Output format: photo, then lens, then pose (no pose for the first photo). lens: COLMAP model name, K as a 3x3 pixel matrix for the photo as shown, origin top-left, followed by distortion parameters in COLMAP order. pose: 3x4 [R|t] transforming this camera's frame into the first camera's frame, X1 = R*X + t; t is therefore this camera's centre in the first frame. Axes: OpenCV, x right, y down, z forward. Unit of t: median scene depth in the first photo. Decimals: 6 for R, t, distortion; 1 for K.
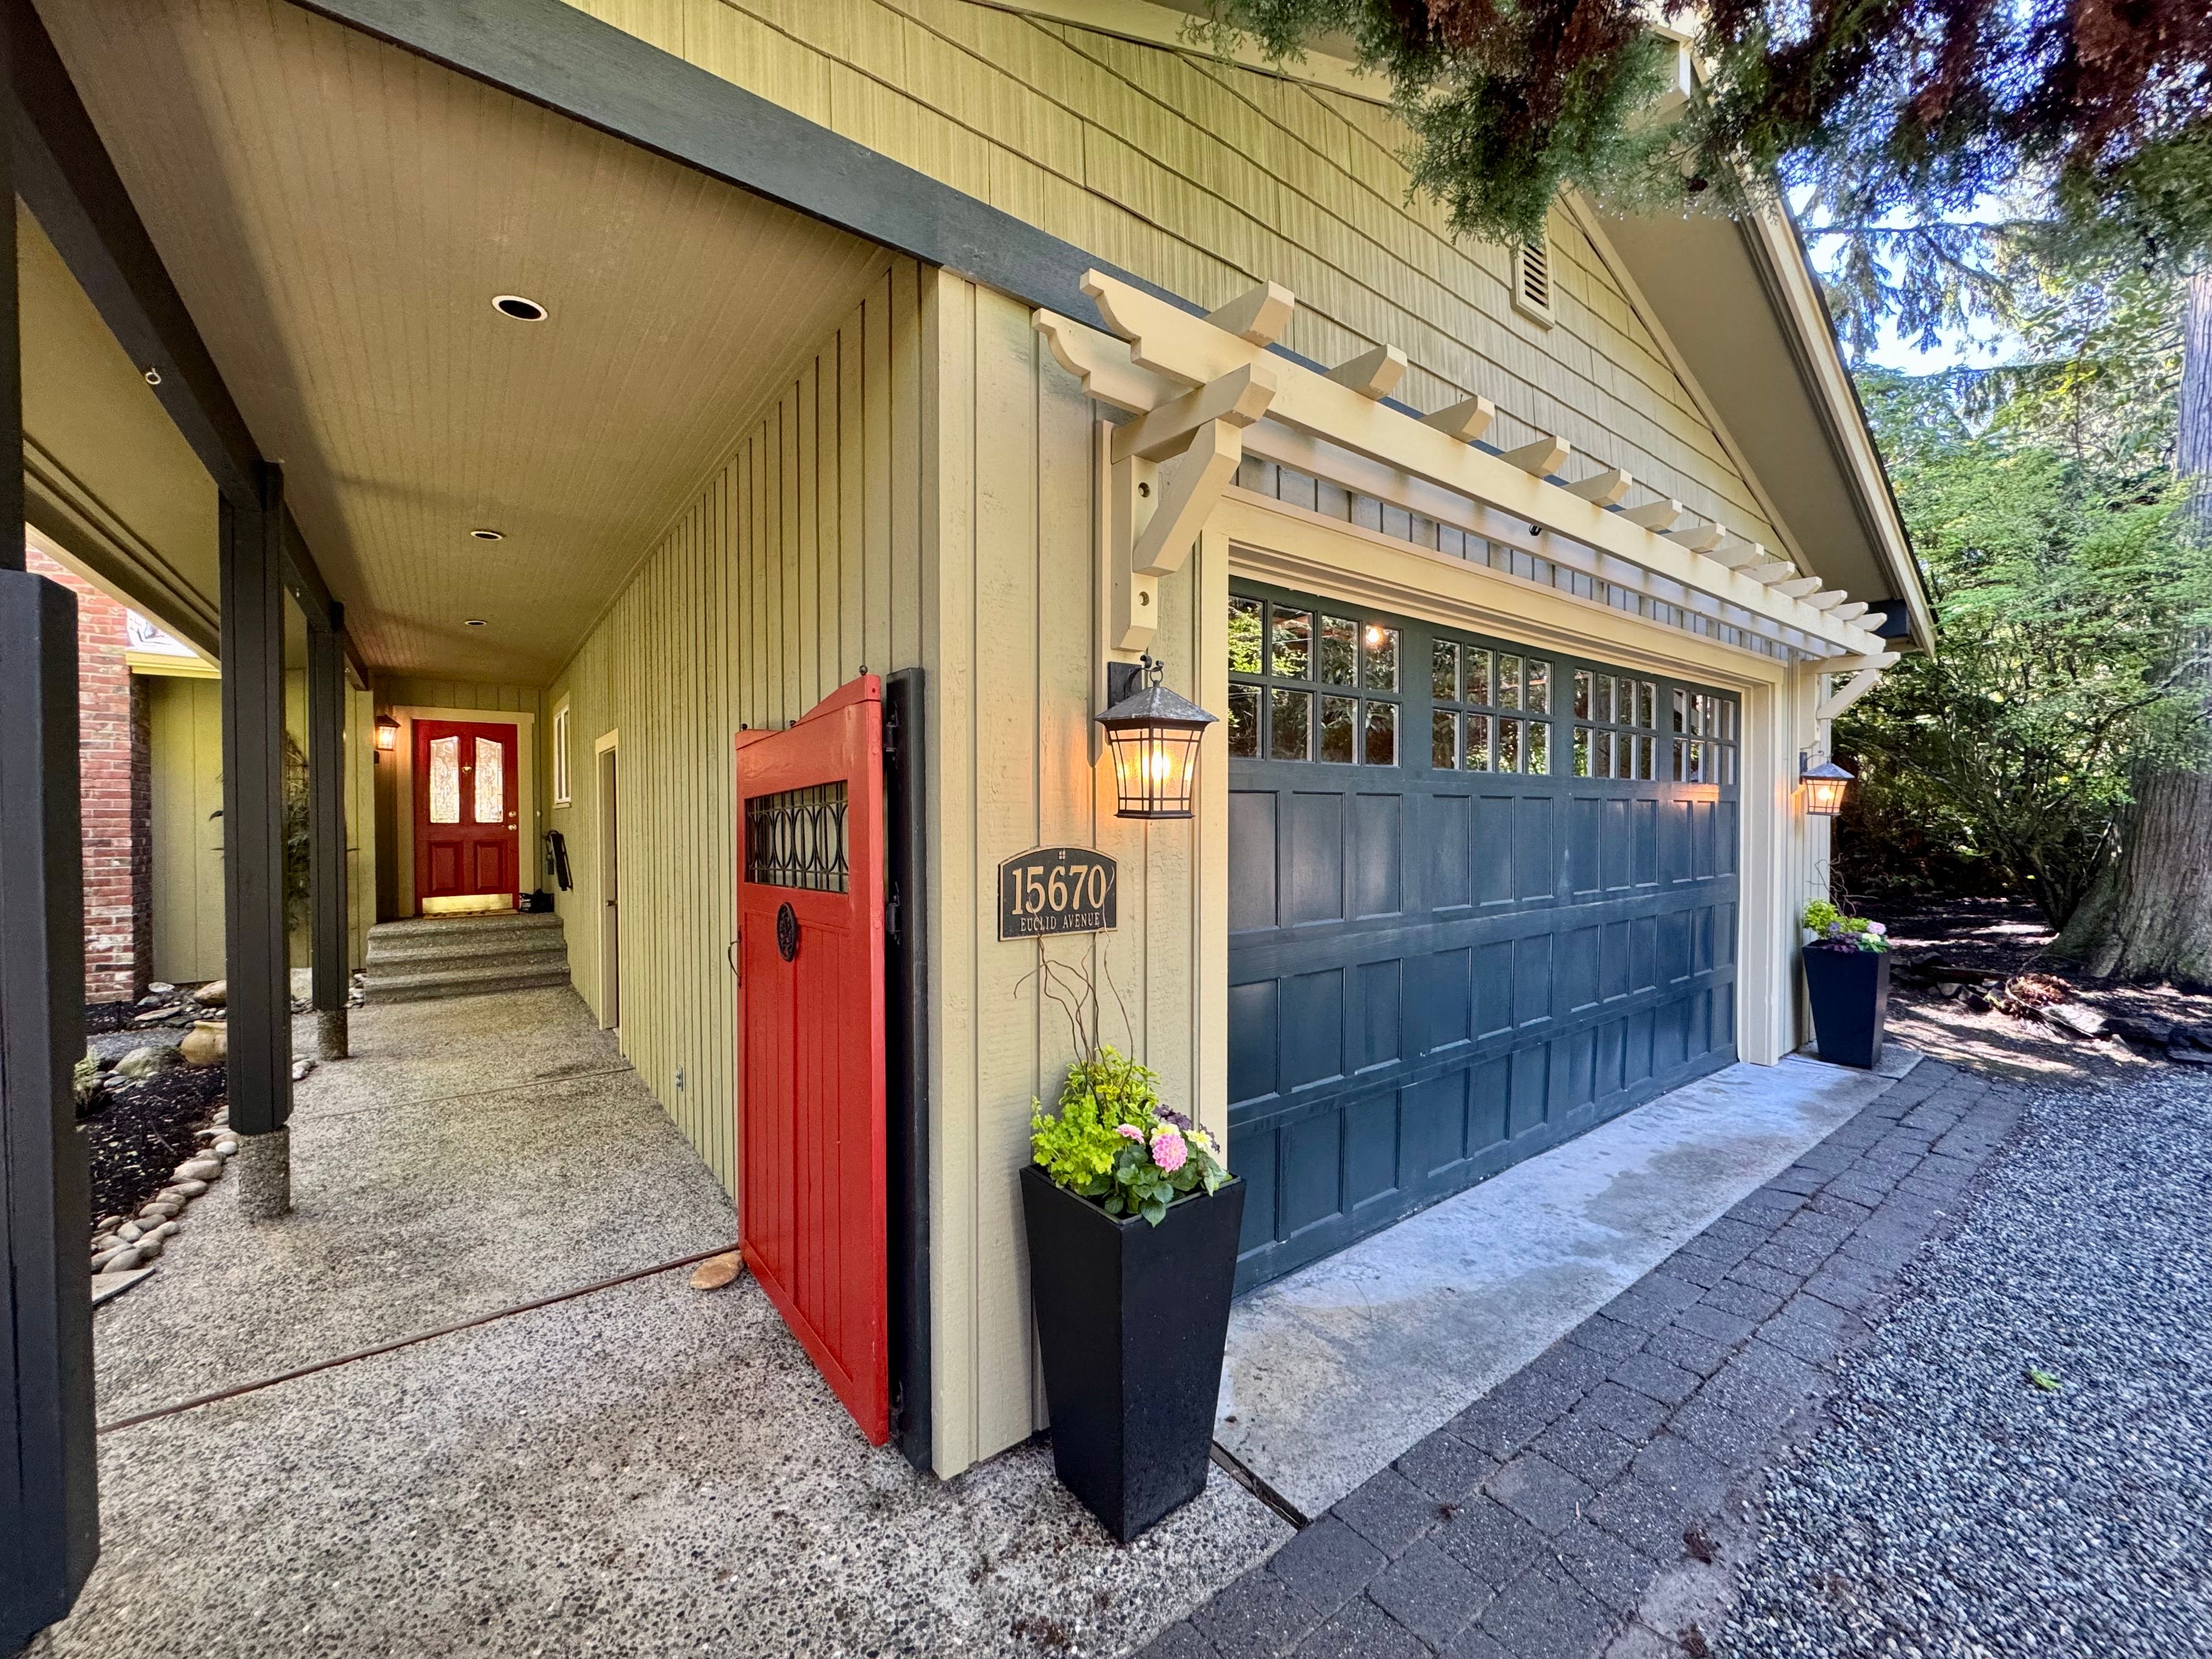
lens RADIAL K [[886.4, 0, 1105.8], [0, 886.4, 825.8], [0, 0, 1]] dist [-0.000378, -0.000437]
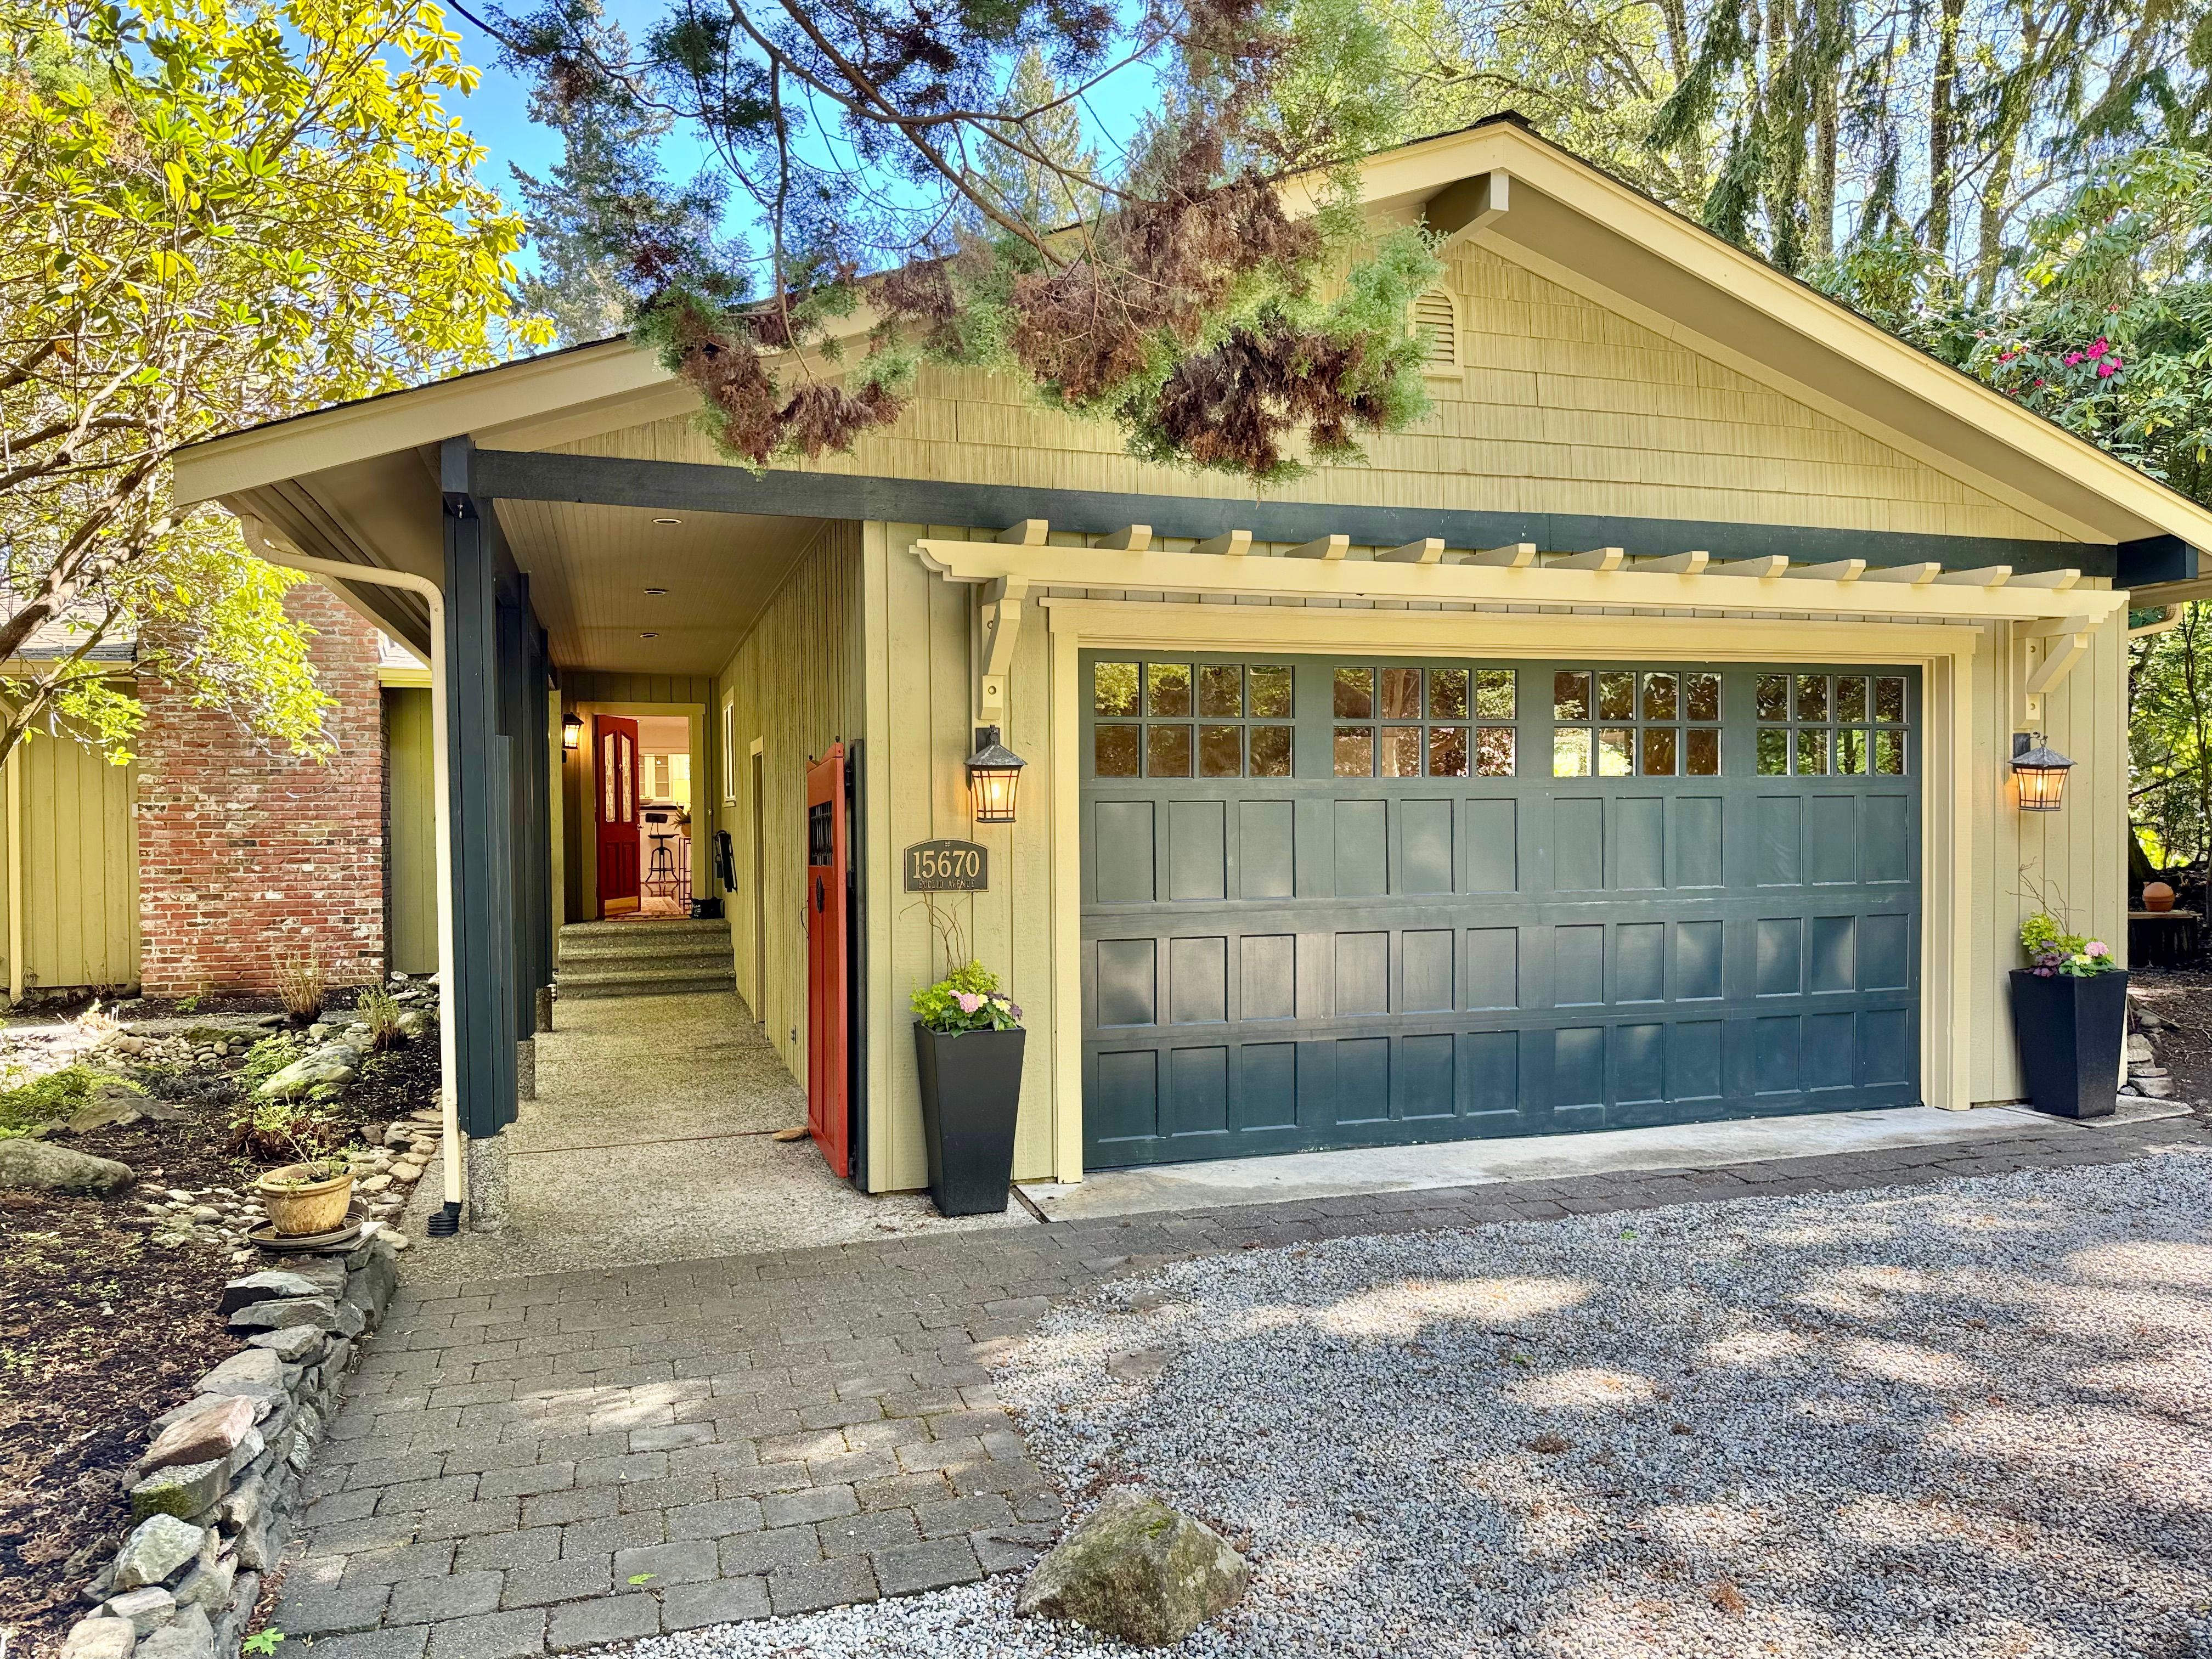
lens RADIAL K [[1559.9, 0, 1106.0], [0, 1559.9, 829.5], [0, 0, 1]] dist [0.164630, -0.256716]
pose [[0.943004, -0.000663, -0.332782, 0.775983], [0.002154, 0.999989, 0.004113, -0.004070], [0.332776, -0.004595, 0.942995, -1.078006]]
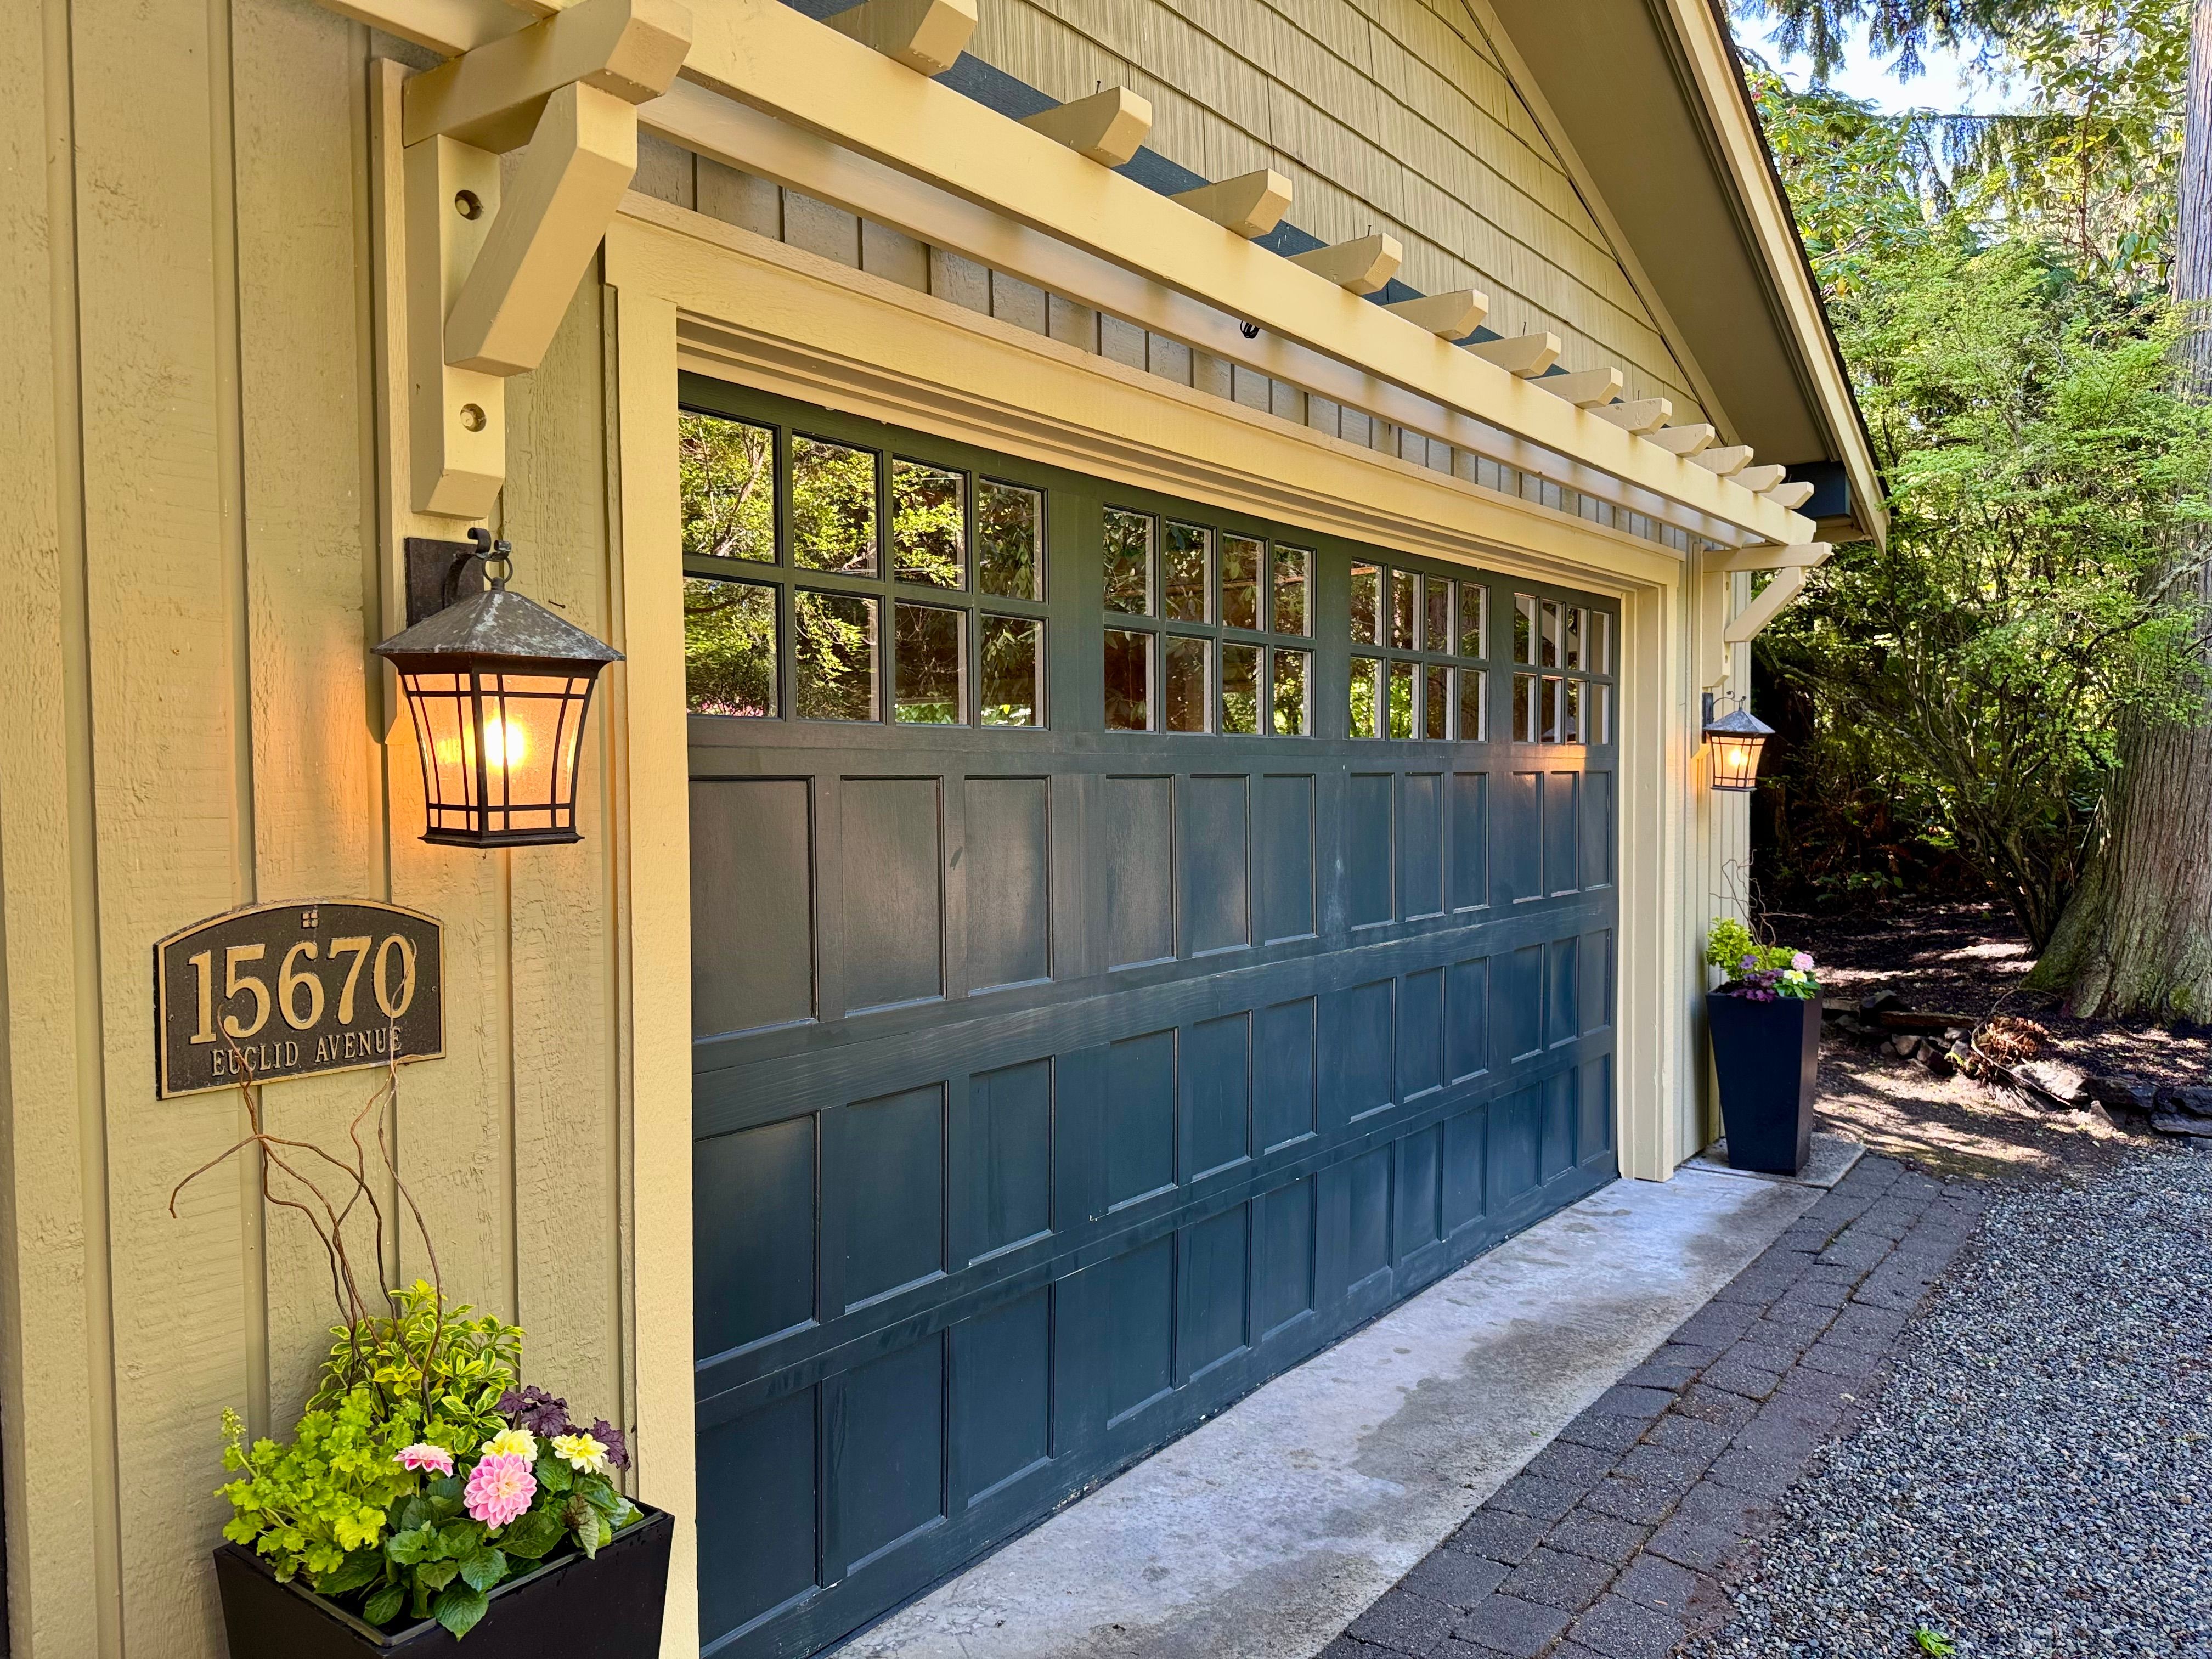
lens RADIAL K [[1570.2, 0, 1100.5], [0, 1570.2, 834.8], [0, 0, 1]] dist [0.027297, -0.034323]
pose [[0.965603, -0.016333, 0.259509, 0.097411], [0.010178, 0.999635, 0.025045, -0.020790], [-0.259823, -0.021542, 0.965416, 0.008794]]
